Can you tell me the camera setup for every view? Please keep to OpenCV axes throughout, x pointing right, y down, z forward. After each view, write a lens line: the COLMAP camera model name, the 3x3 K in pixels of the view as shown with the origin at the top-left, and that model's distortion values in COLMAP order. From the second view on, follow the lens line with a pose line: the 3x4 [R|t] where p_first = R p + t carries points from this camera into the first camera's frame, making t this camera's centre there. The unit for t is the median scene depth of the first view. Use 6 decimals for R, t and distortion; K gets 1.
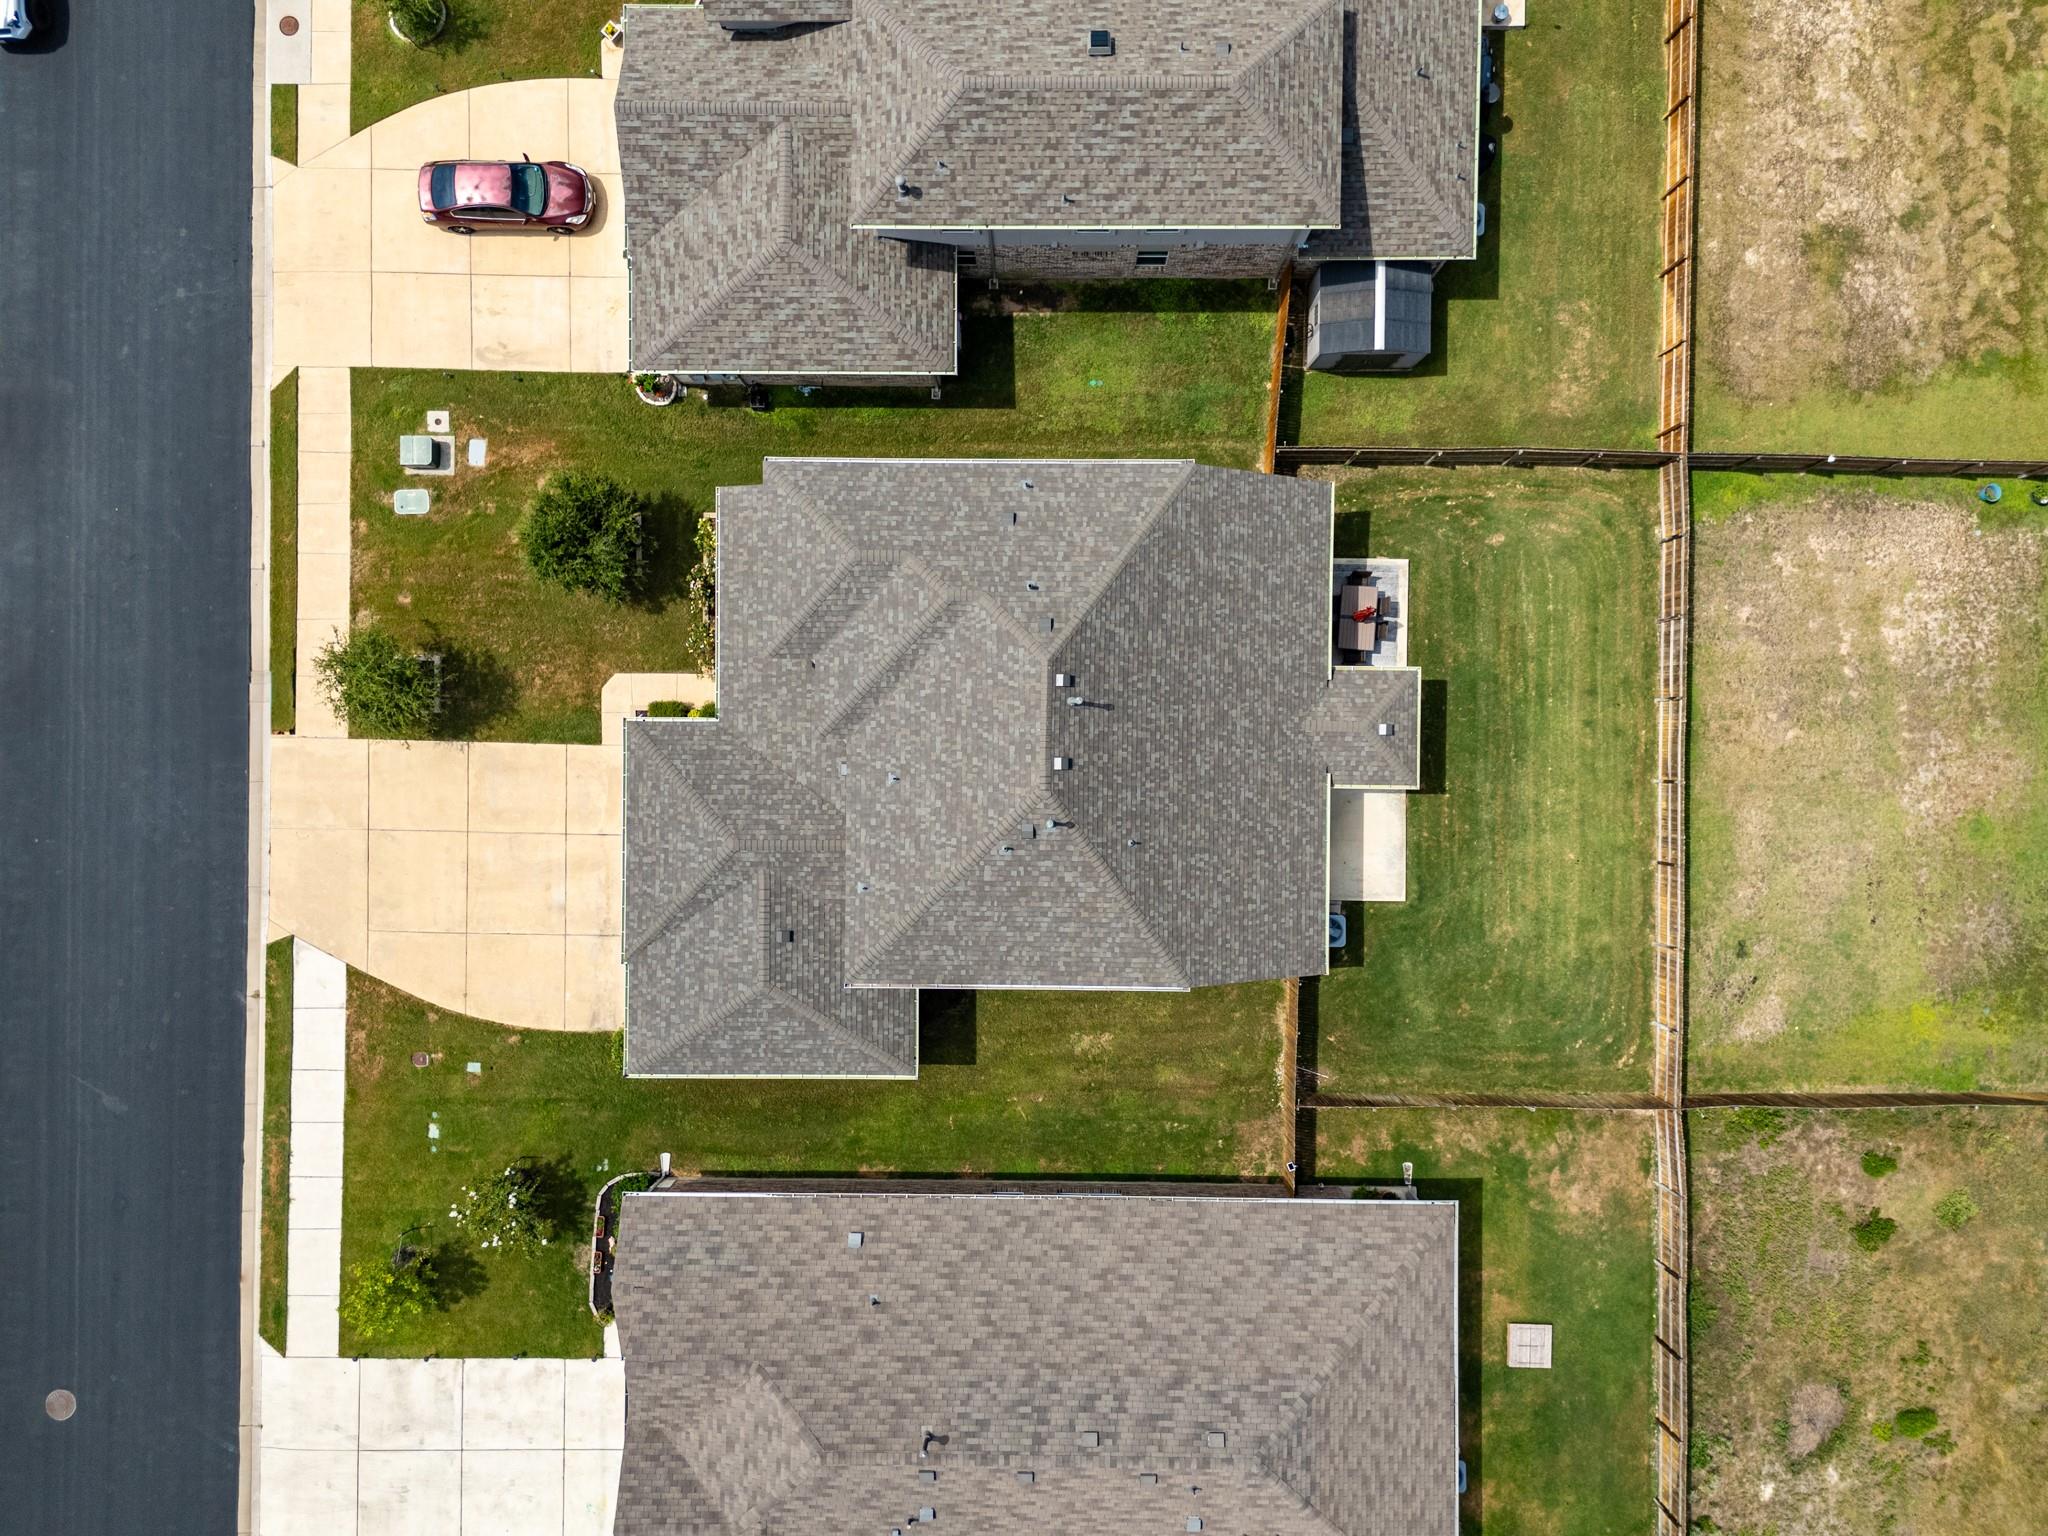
lens RADIAL K [[1509.9, 0, 1024.0], [0, 1509.9, 768.0], [0, 0, 1]] dist [0.086081, -0.094078]
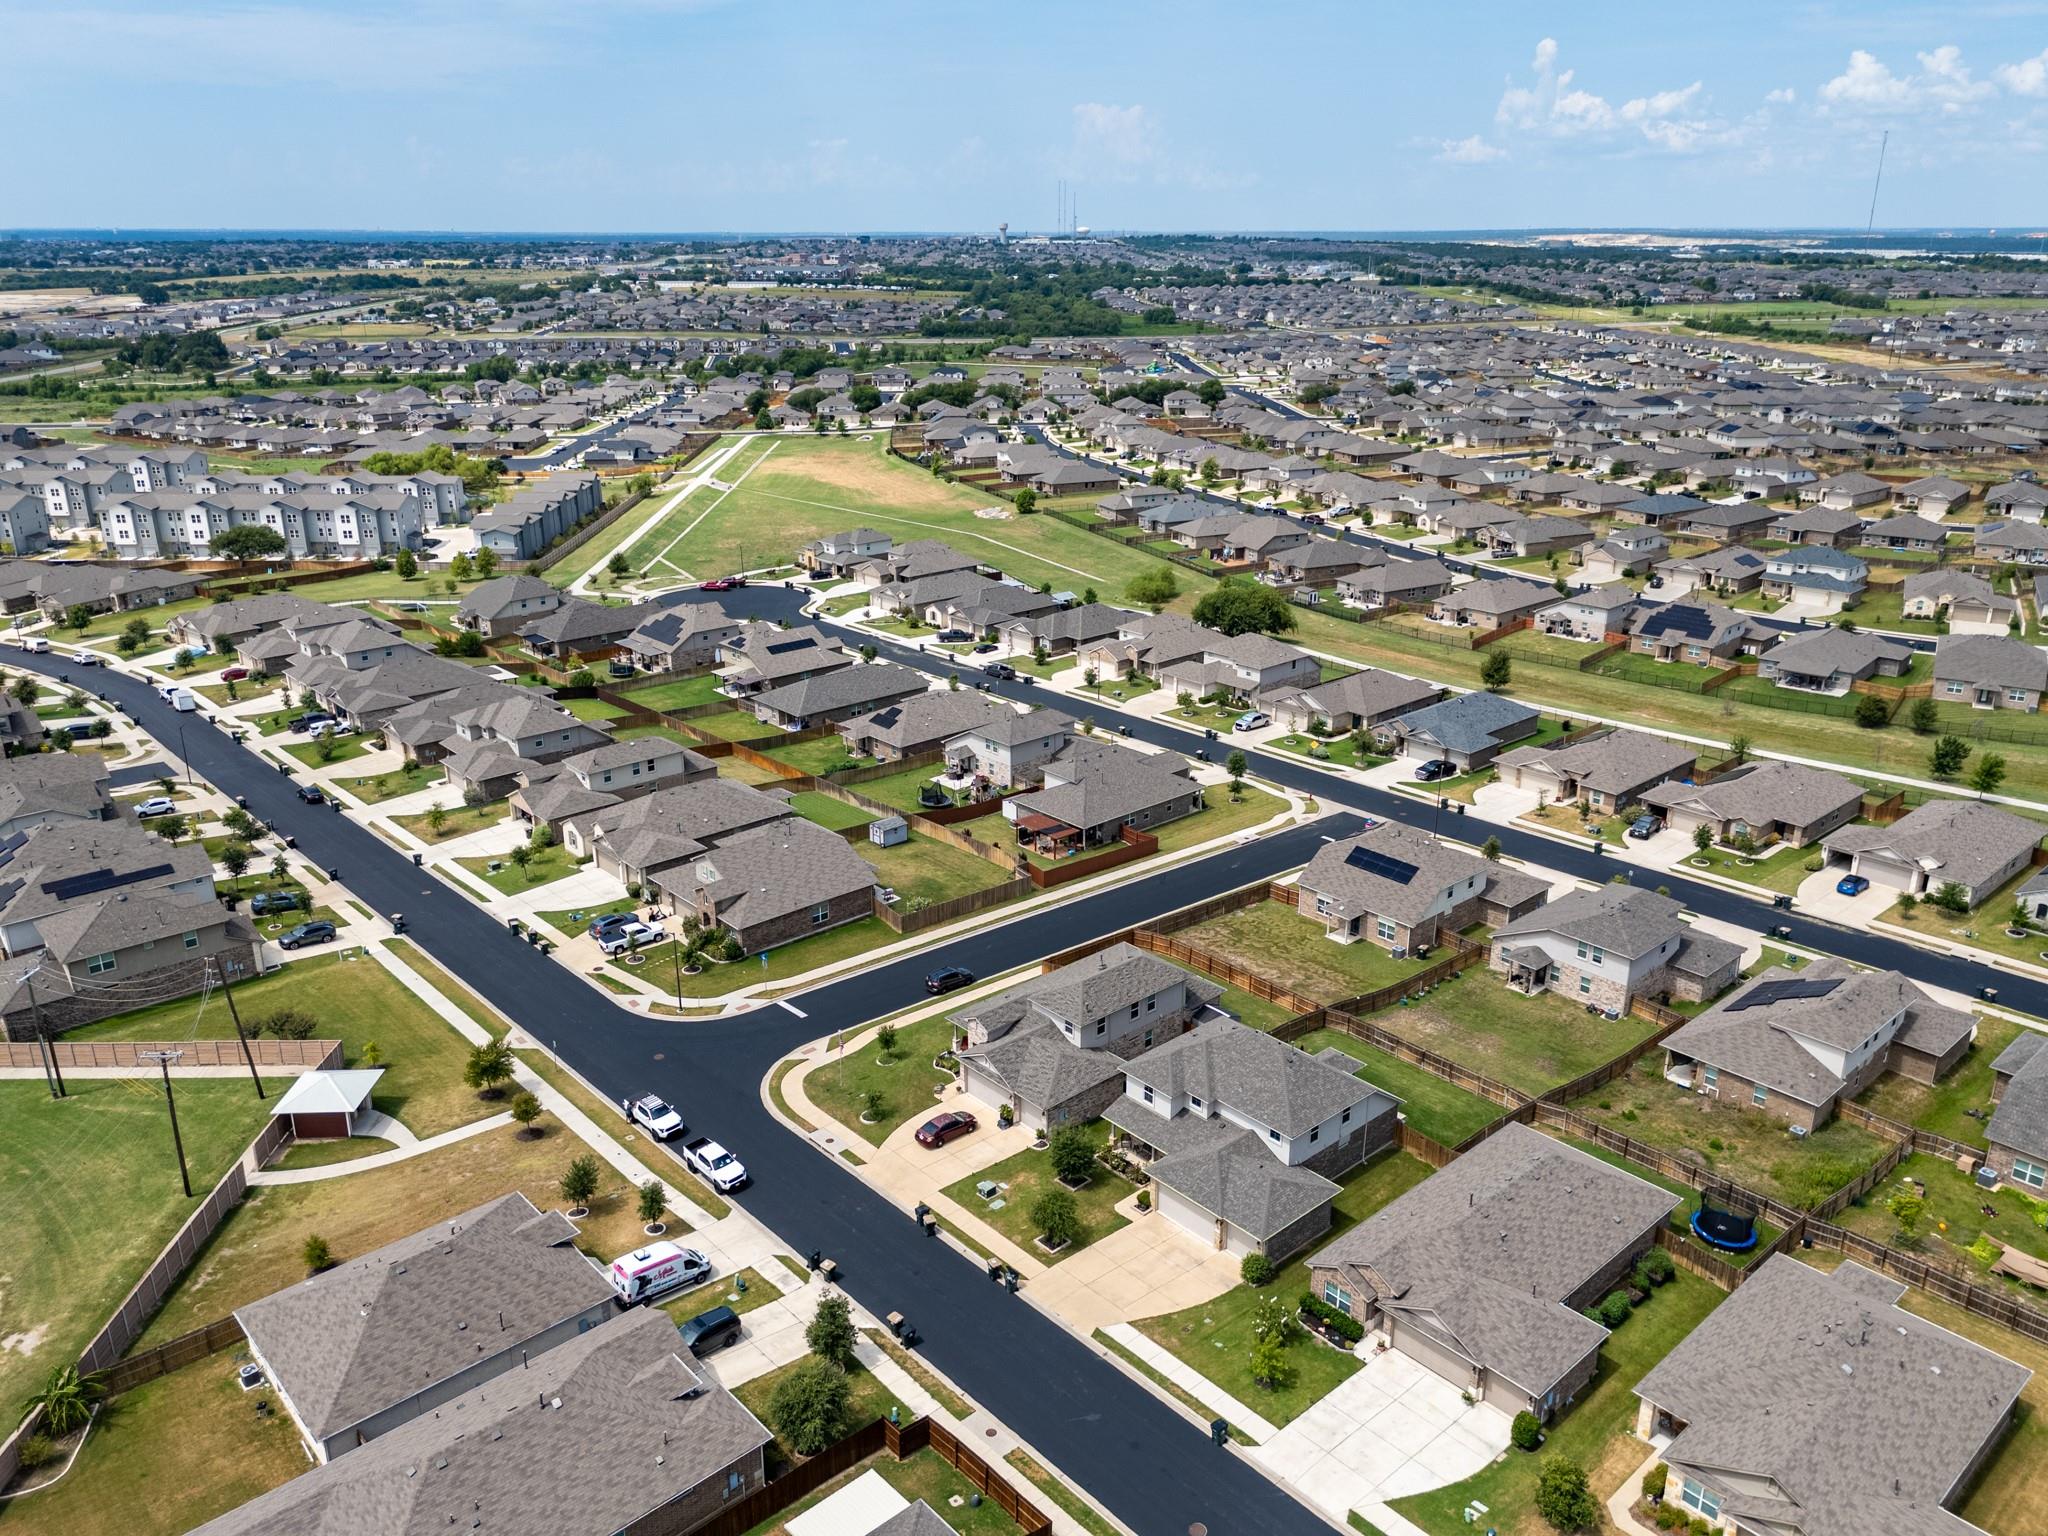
lens RADIAL K [[1509.9, 0, 1024.0], [0, 1509.9, 768.0], [0, 0, 1]] dist [0.086081, -0.094078]
pose [[0.738636, -0.208757, 0.640966, -1.662655], [0.674064, 0.239022, -0.698932, 1.253898], [-0.007299, 0.948309, 0.317266, -0.314588]]
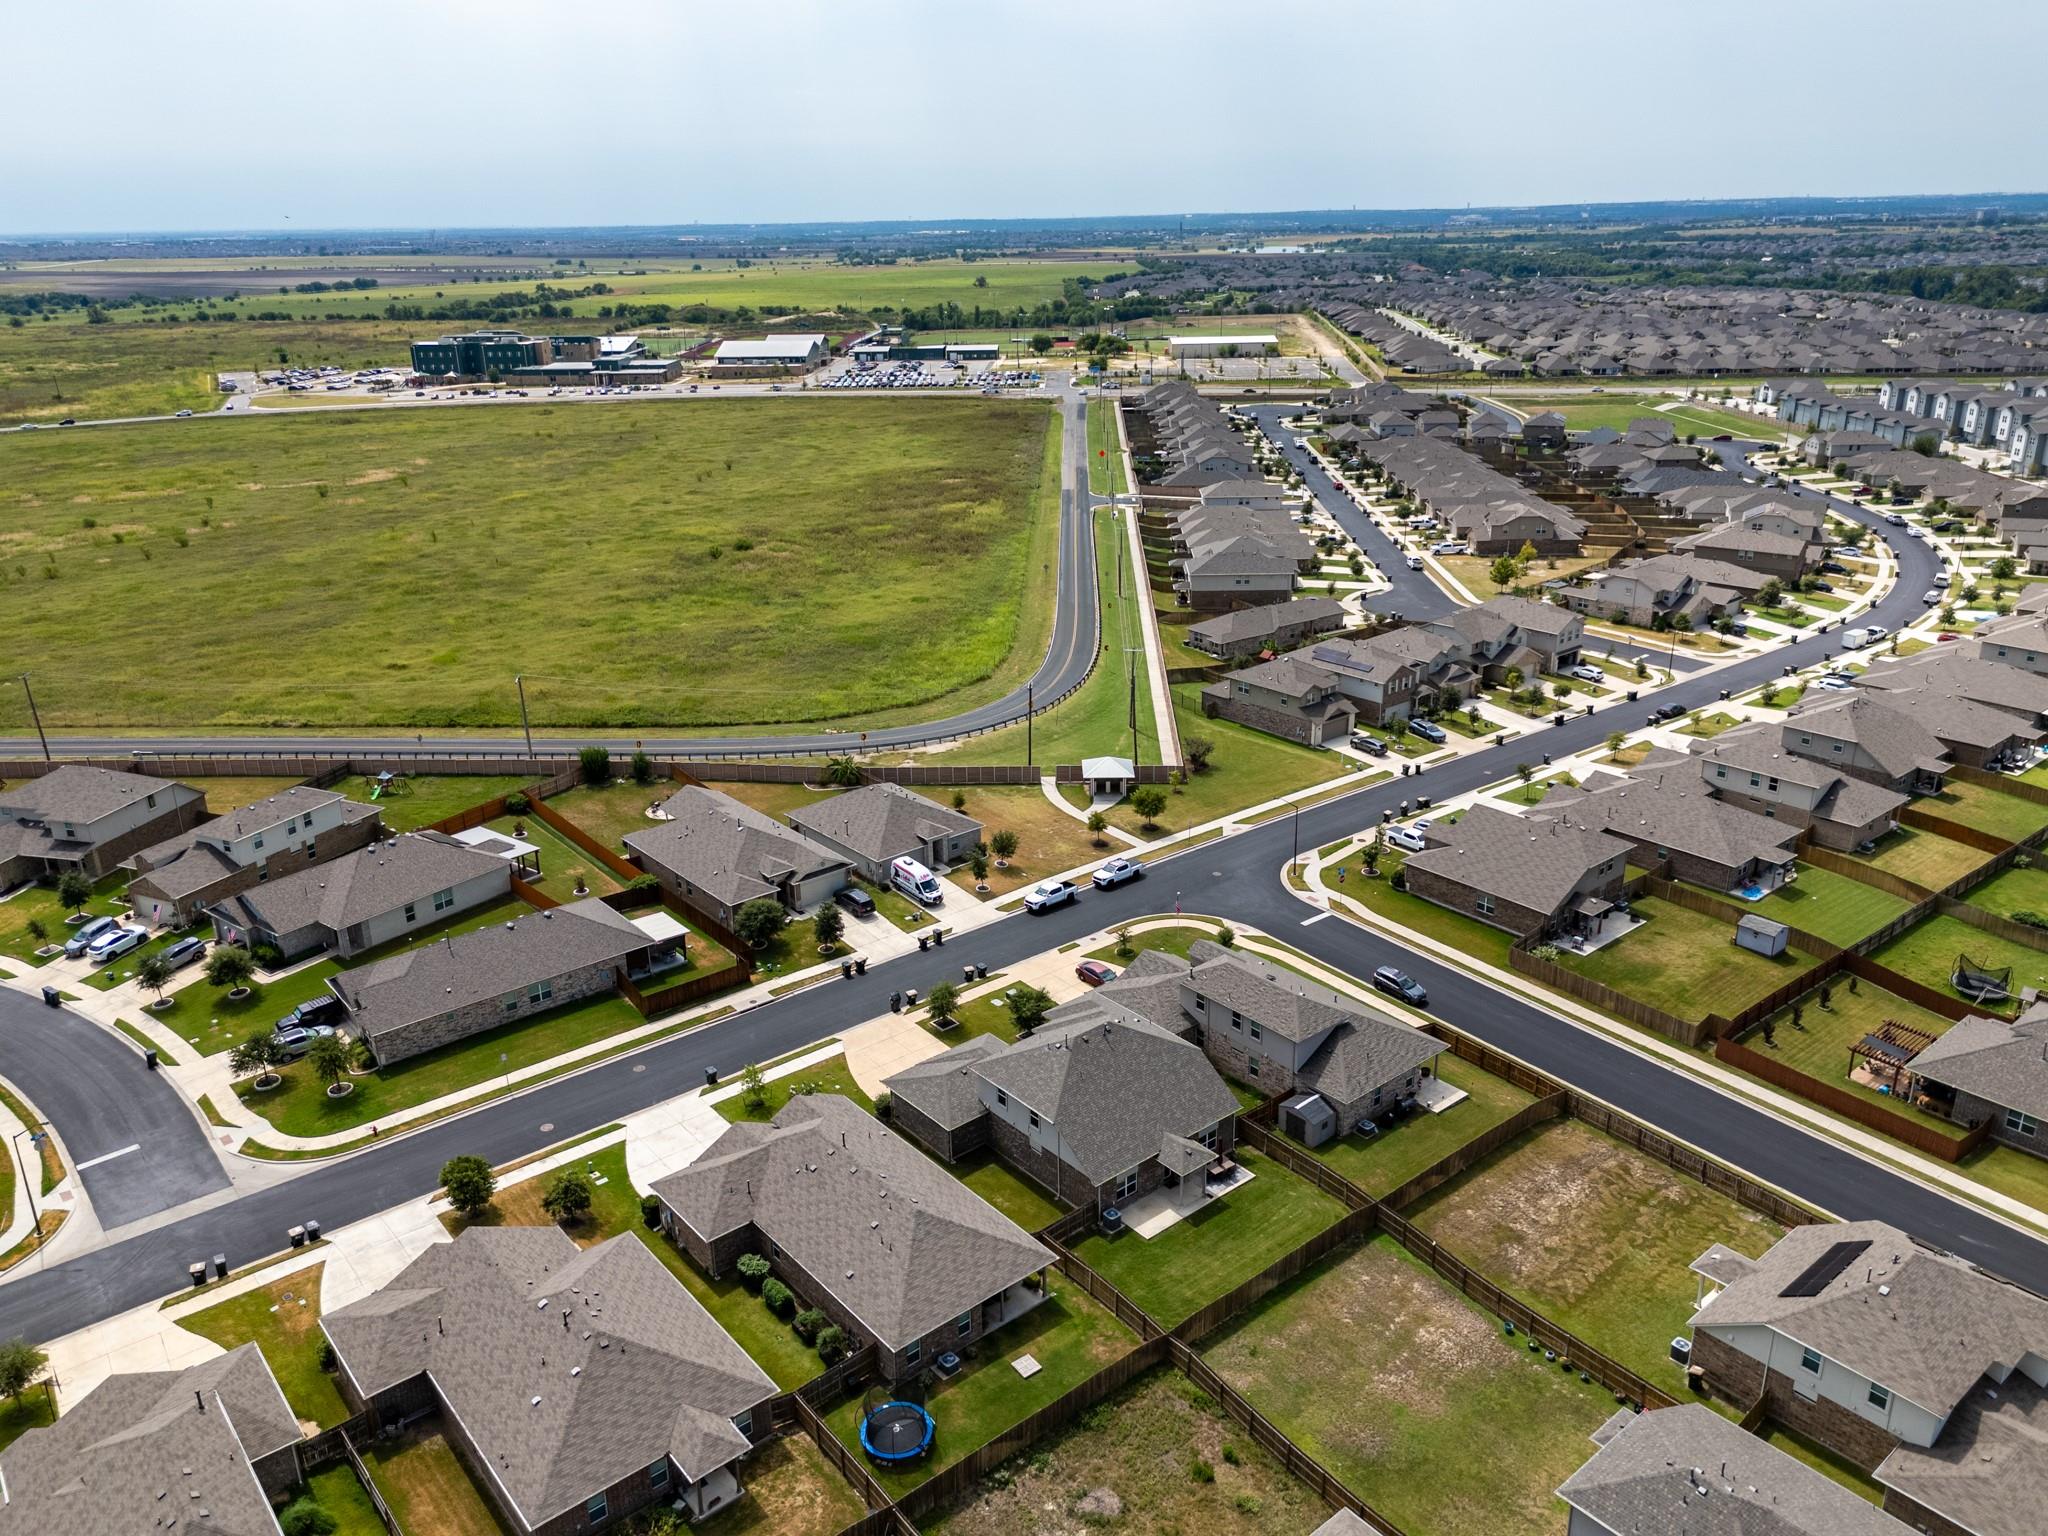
lens RADIAL K [[1509.9, 0, 1024.0], [0, 1509.9, 768.0], [0, 0, 1]] dist [0.086081, -0.094078]
pose [[0.644527, 0.268261, -0.715975, 1.475034], [-0.764581, 0.226729, -0.603332, 1.343828], [0.000482, 0.936285, 0.351240, -0.361337]]
